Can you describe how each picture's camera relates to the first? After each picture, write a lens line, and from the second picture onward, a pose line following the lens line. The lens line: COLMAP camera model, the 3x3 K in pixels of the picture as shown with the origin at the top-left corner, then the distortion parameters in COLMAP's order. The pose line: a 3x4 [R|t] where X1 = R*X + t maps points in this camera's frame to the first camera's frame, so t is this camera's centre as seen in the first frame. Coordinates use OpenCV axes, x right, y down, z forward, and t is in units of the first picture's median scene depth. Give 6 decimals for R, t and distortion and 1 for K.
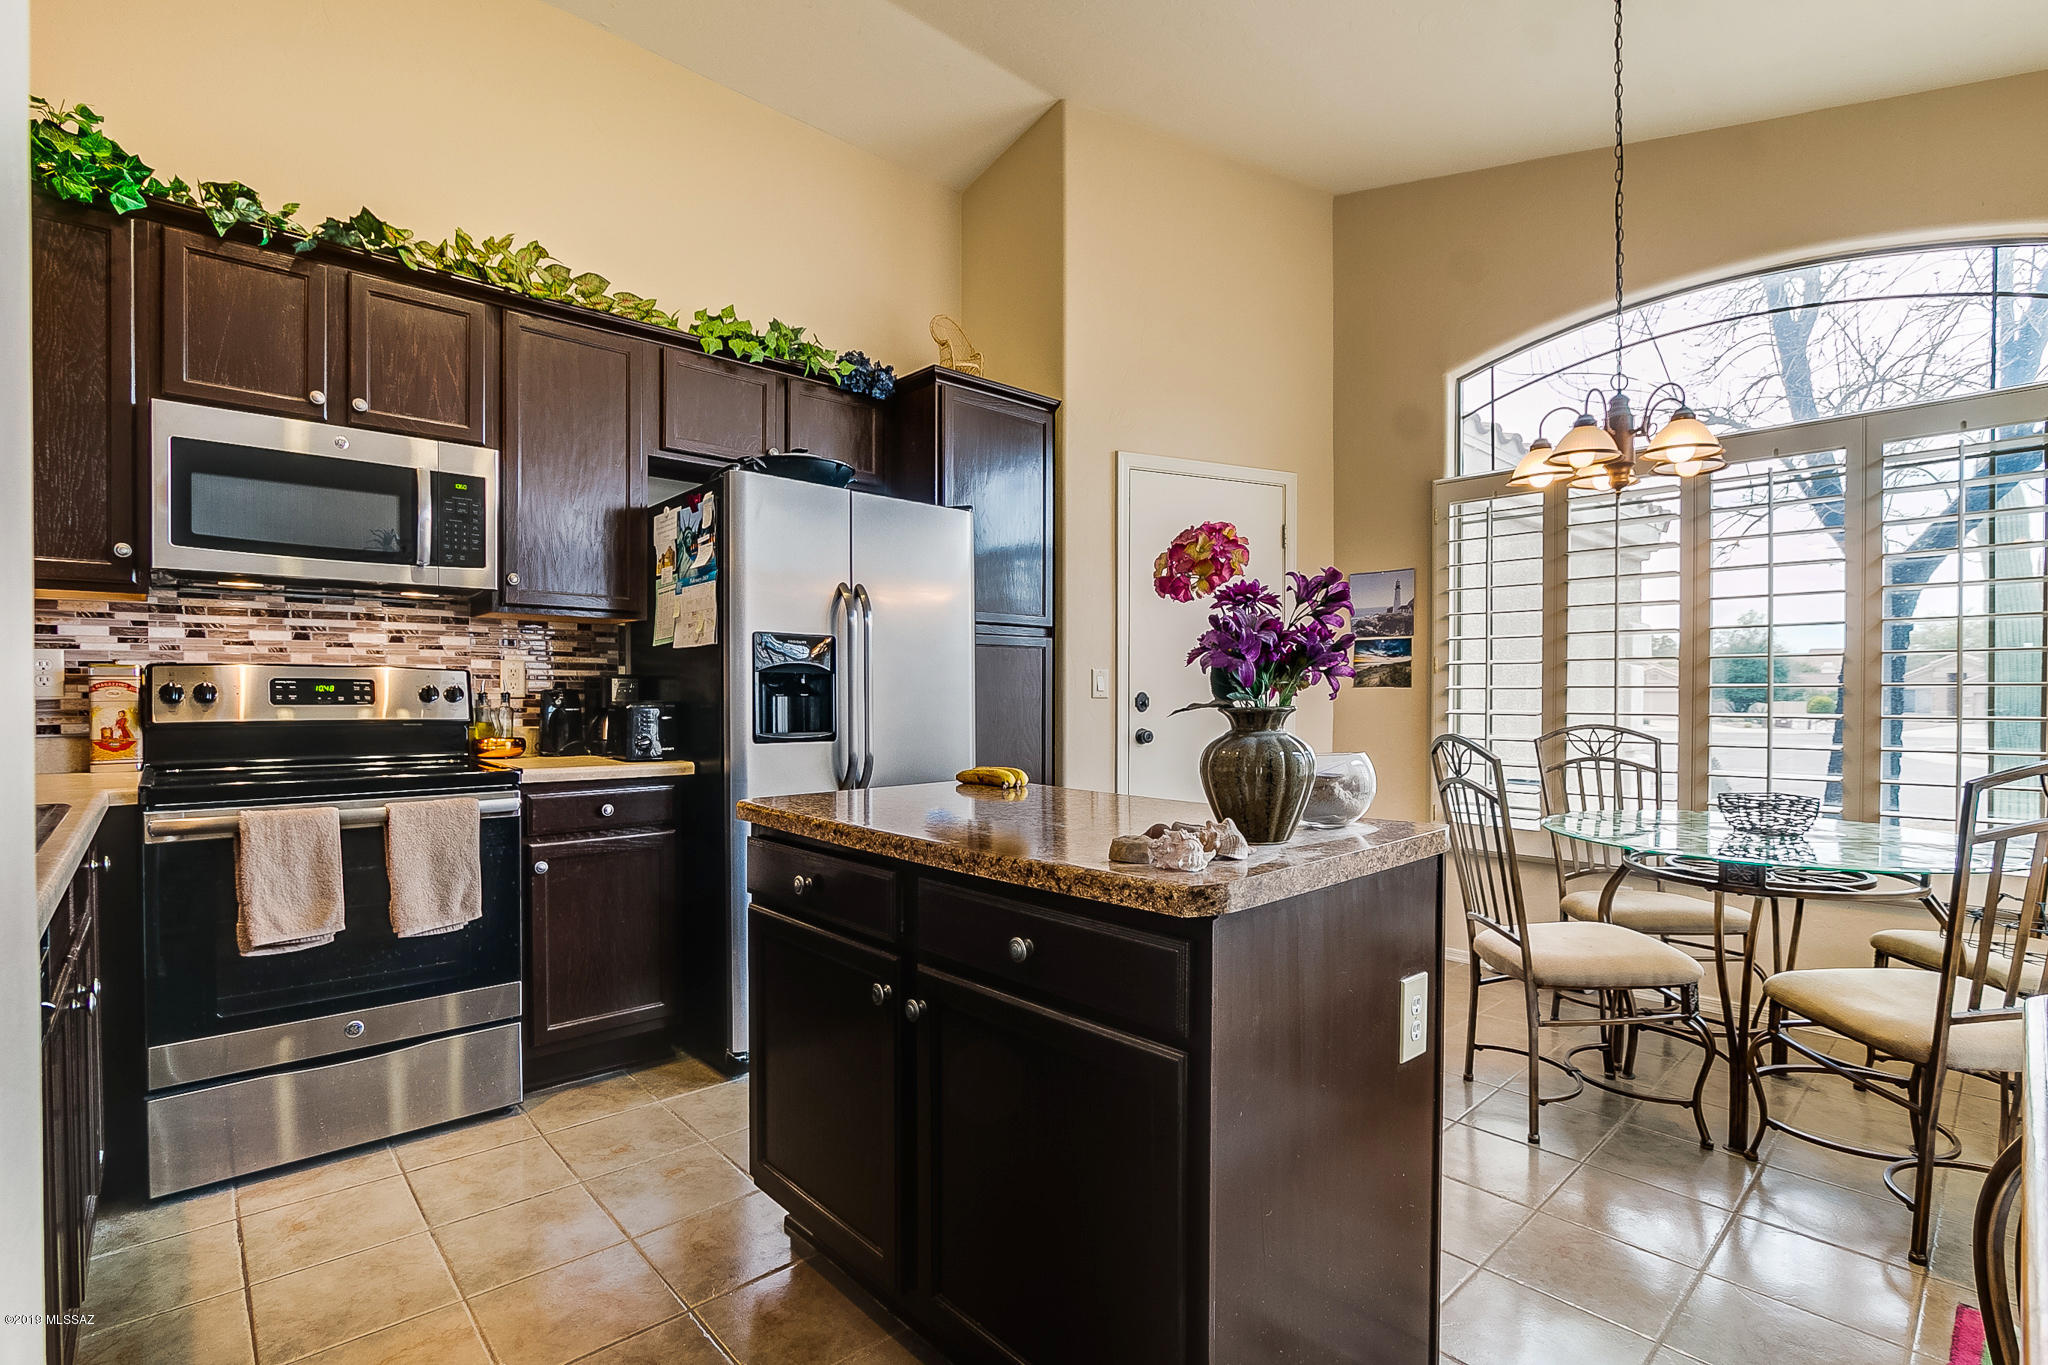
lens RADIAL K [[966.5, 0, 1012.0], [0, 966.5, 711.6], [0, 0, 1]] dist [-0.021731, 0.005362]
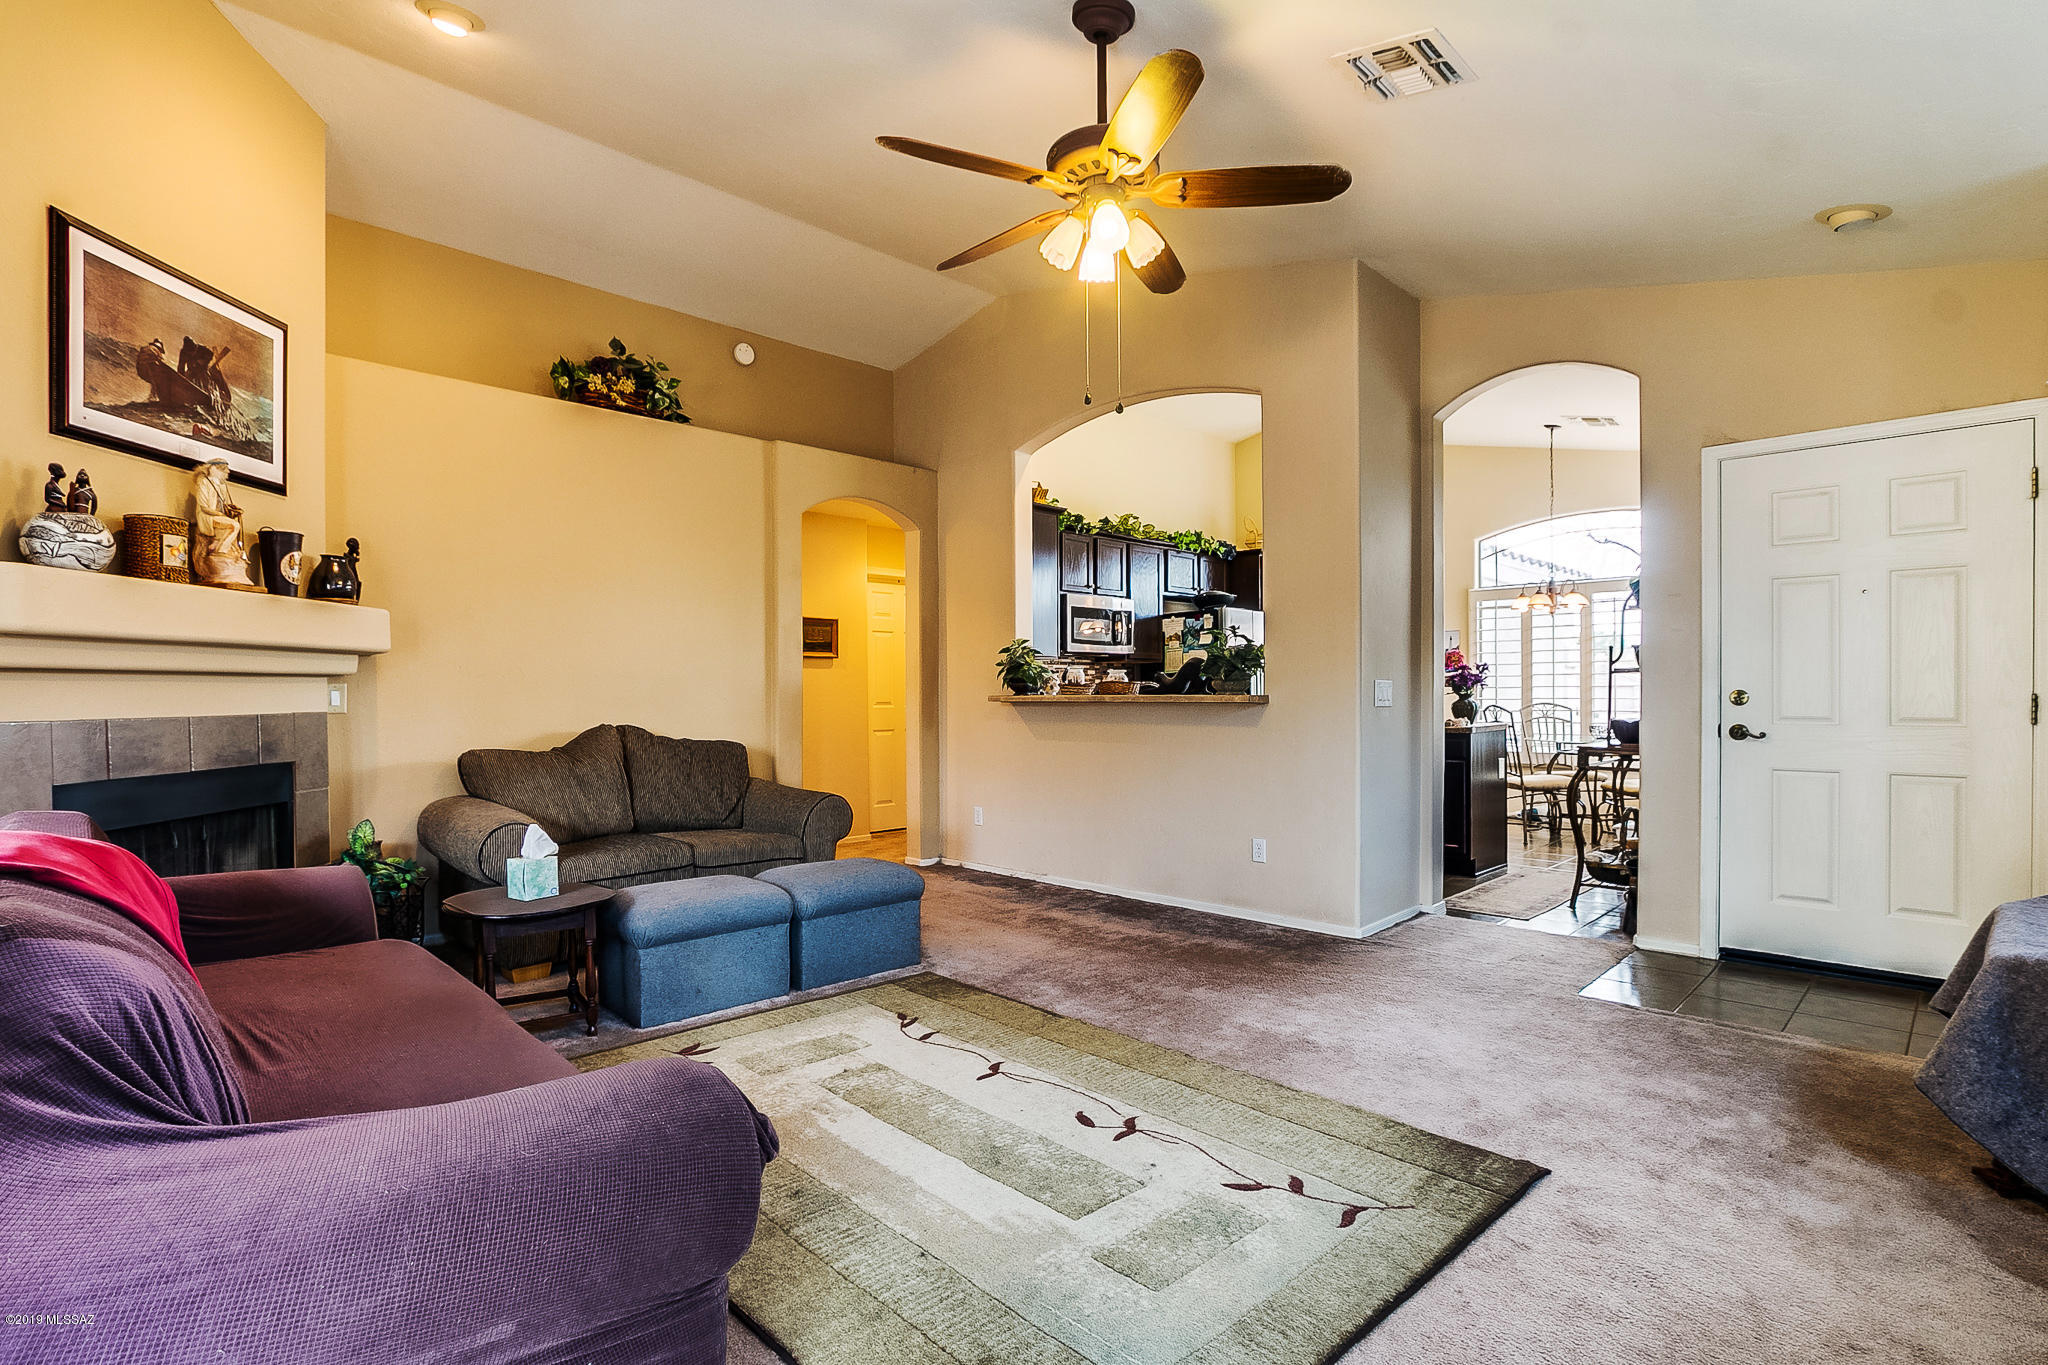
lens RADIAL K [[987.6, 0, 1022.0], [0, 987.6, 695.8], [0, 0, 1]] dist [-0.020923, 0.004030]
pose [[0.998597, -0.010454, 0.051904, -0.982931], [0.011374, 0.999783, -0.017462, 0.030063], [-0.051710, 0.018027, 0.998499, -1.652187]]
